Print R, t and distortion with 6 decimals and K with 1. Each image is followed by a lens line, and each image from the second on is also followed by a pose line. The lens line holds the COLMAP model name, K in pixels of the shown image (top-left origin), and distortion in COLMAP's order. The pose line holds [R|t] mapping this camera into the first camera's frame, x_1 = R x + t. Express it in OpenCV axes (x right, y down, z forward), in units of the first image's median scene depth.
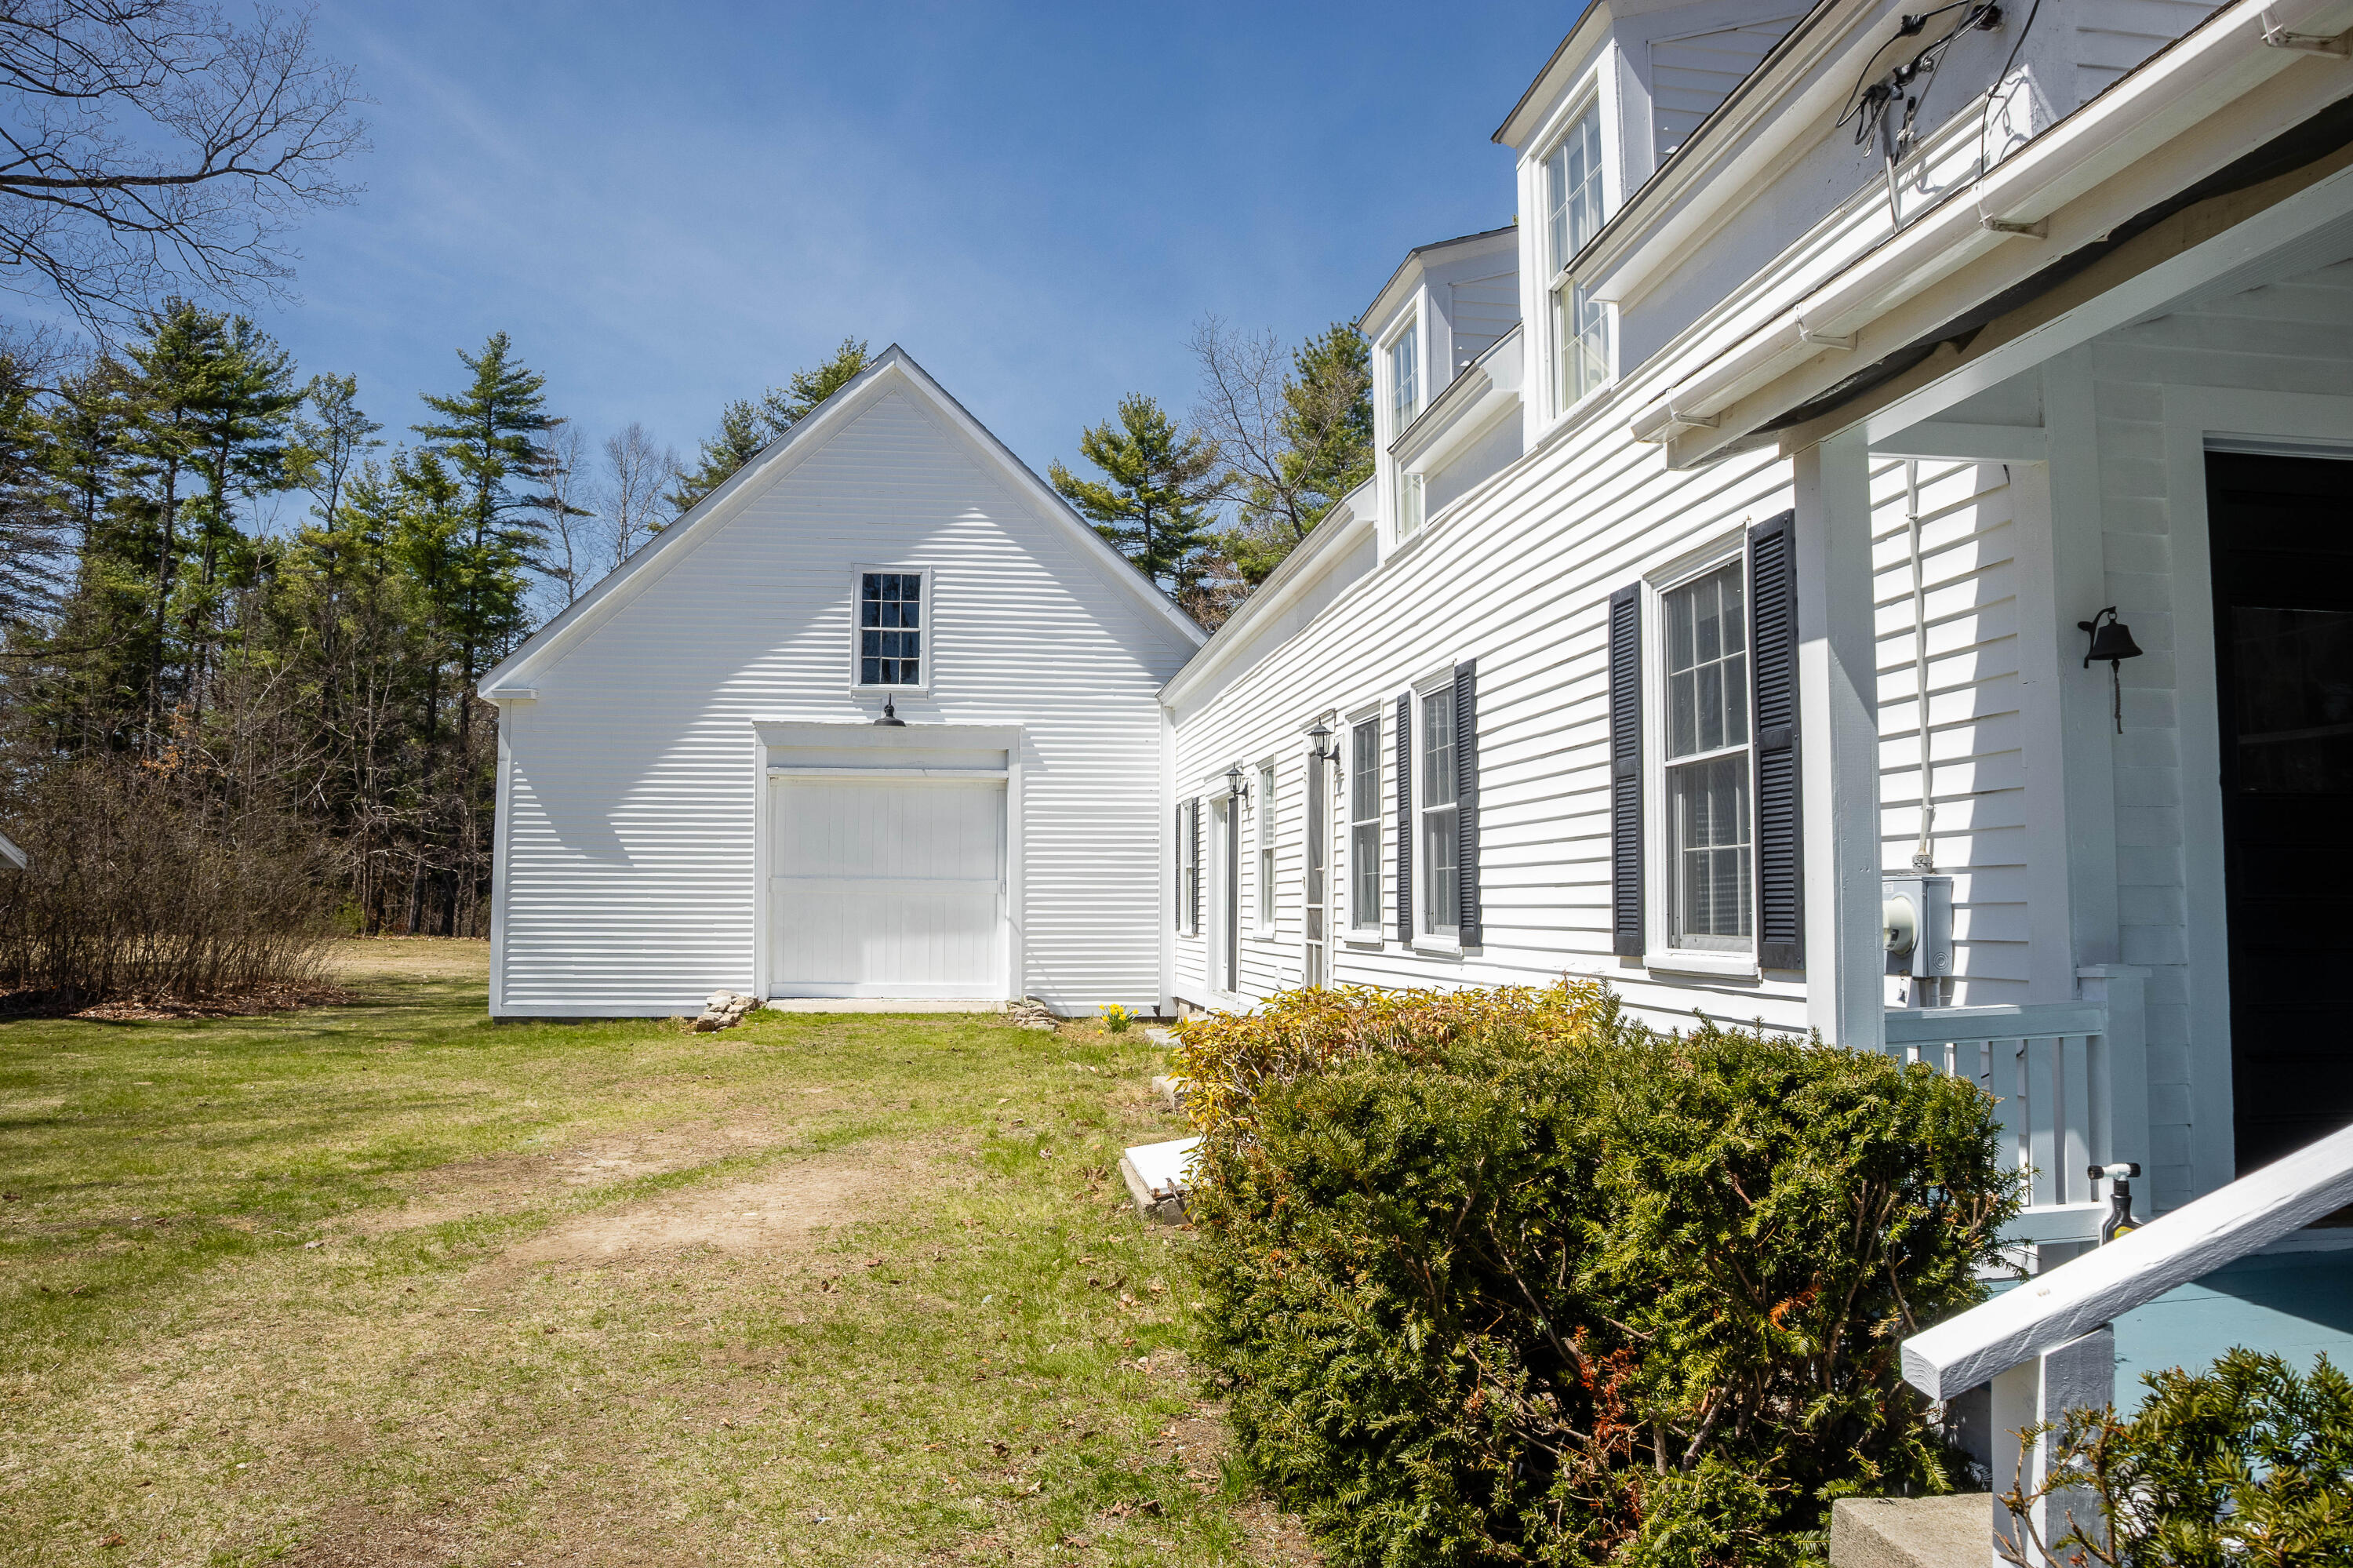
lens RADIAL K [[1623.2, 0, 1174.2], [0, 1623.2, 796.2], [0, 0, 1]] dist [-0.001274, 0.001815]
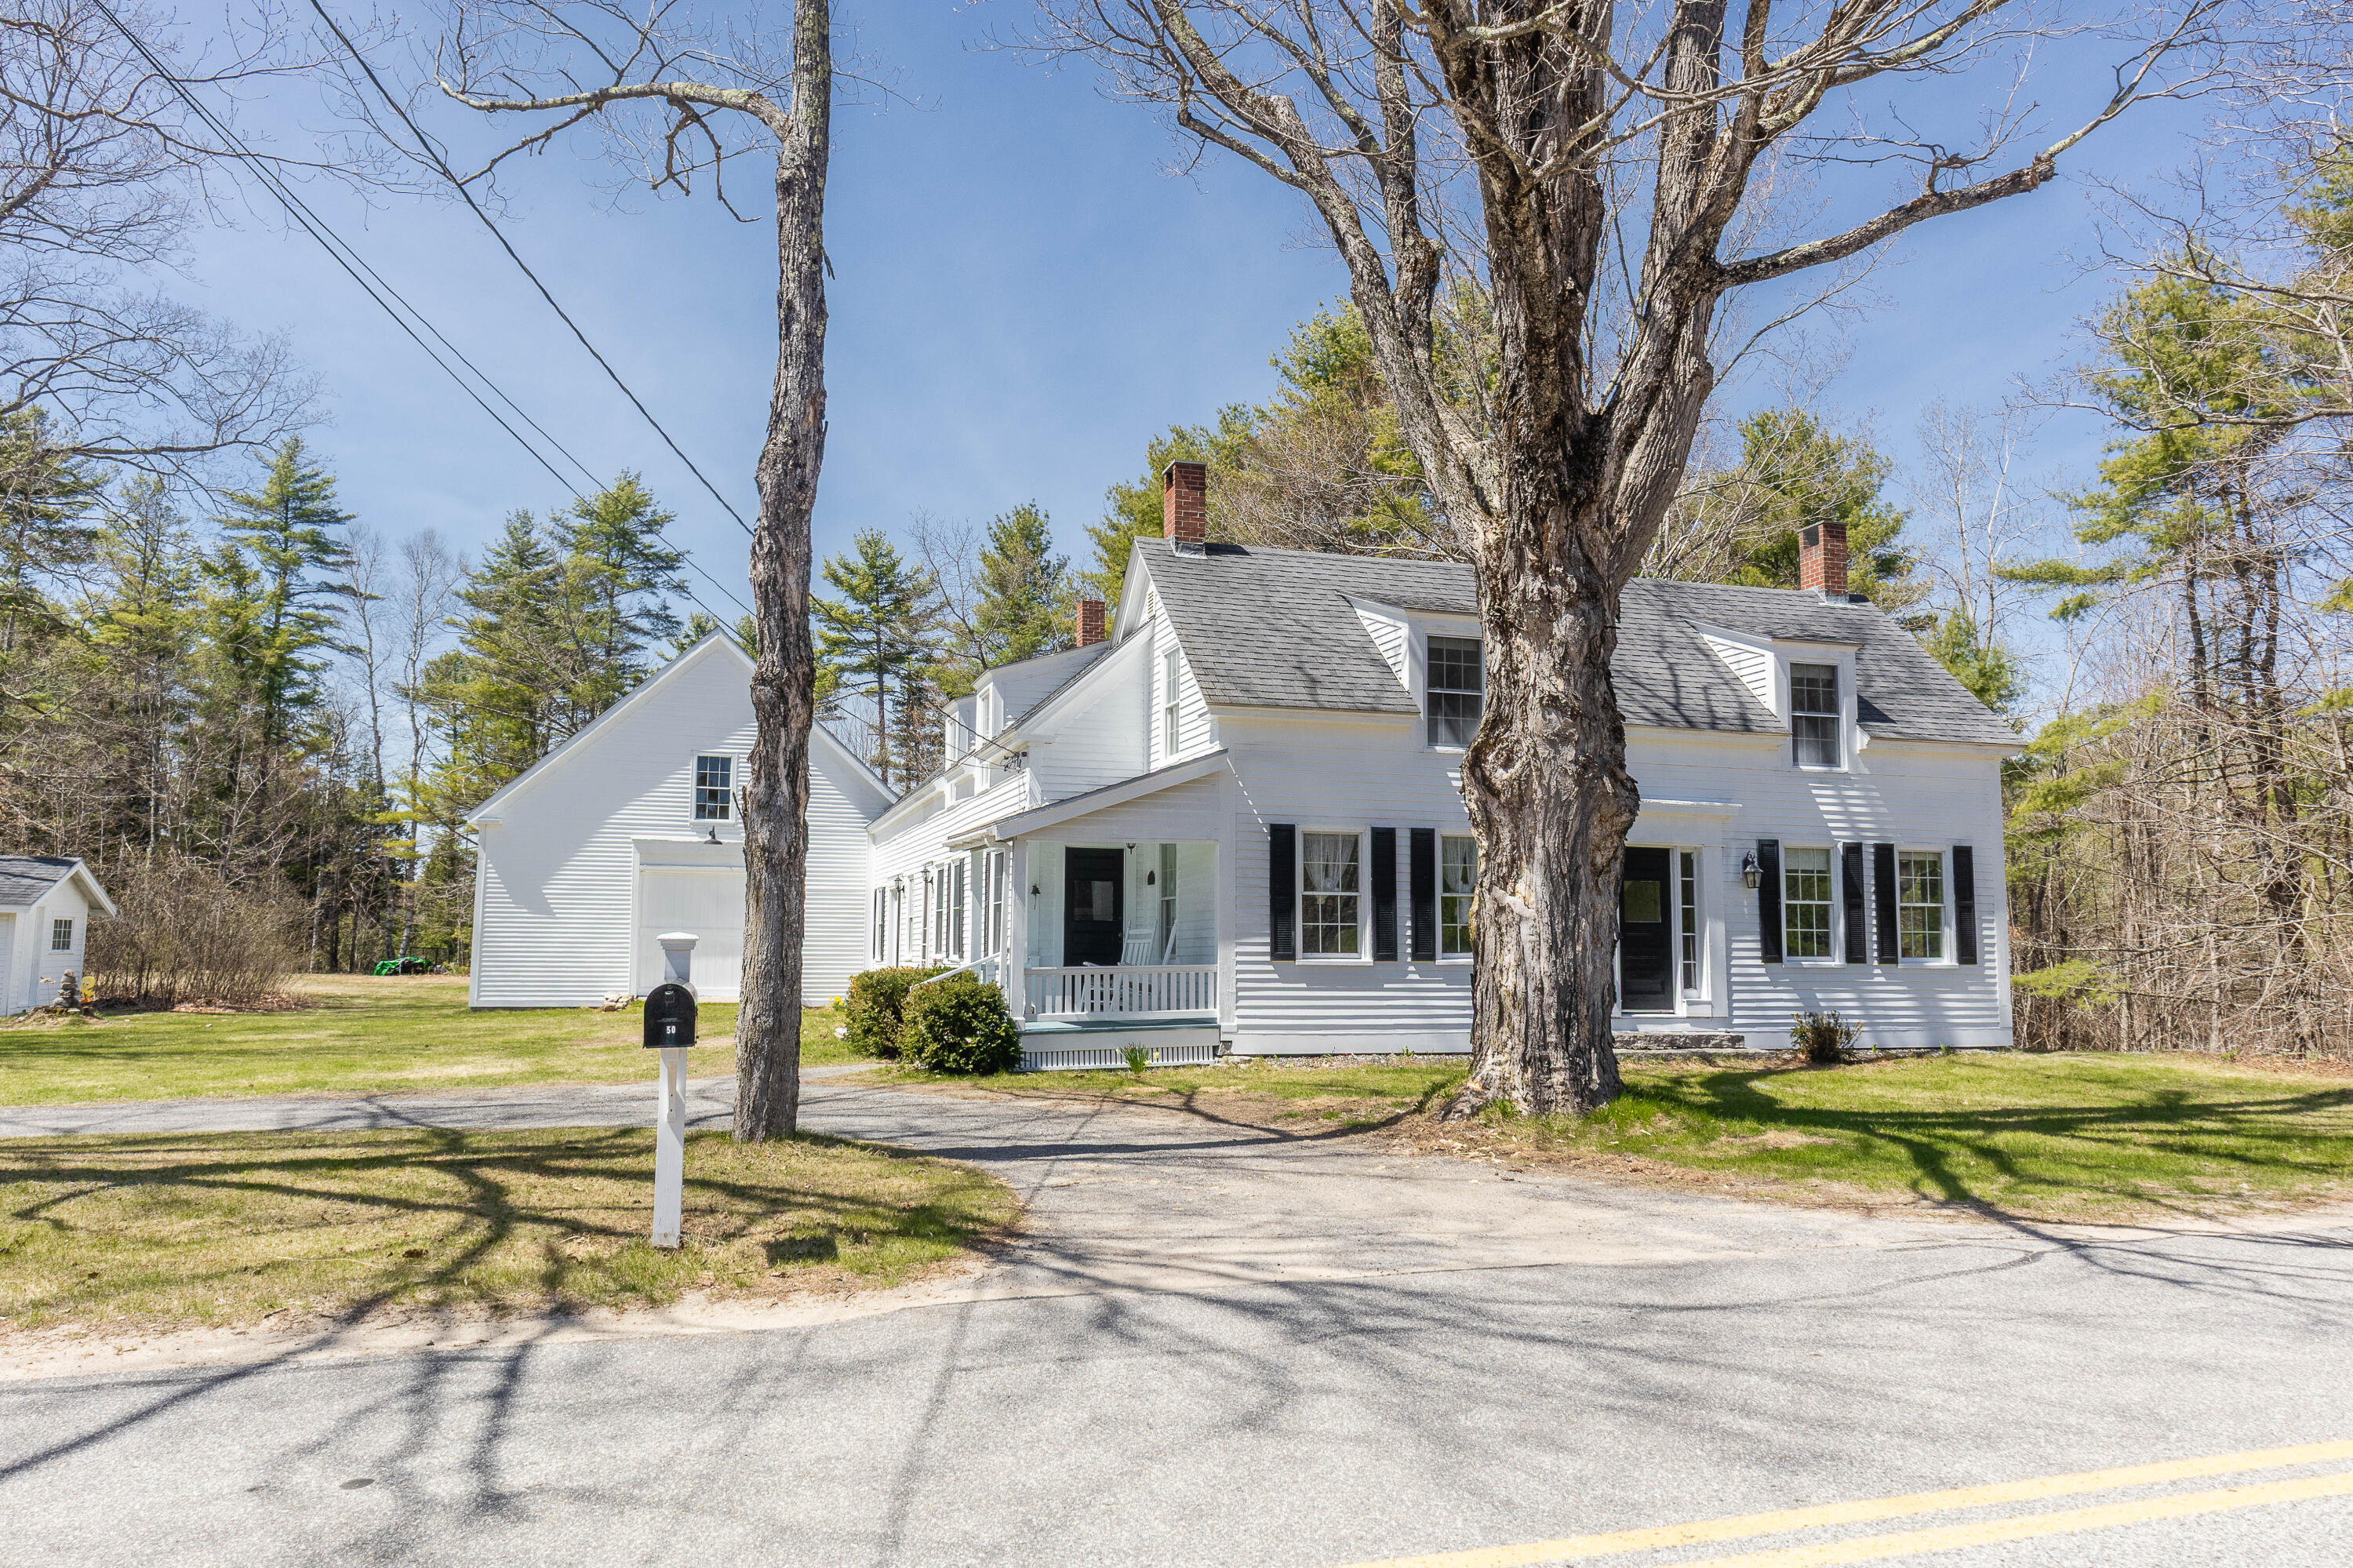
lens RADIAL K [[1547.1, 0, 1174.0], [0, 1547.1, 835.3], [0, 0, 1]] dist [0.049598, -0.000985]
pose [[0.985790, 0.013314, 0.167451, 0.010851], [-0.013258, 0.999911, -0.001452, -0.015205], [-0.167455, -0.000789, 0.985879, -0.212665]]
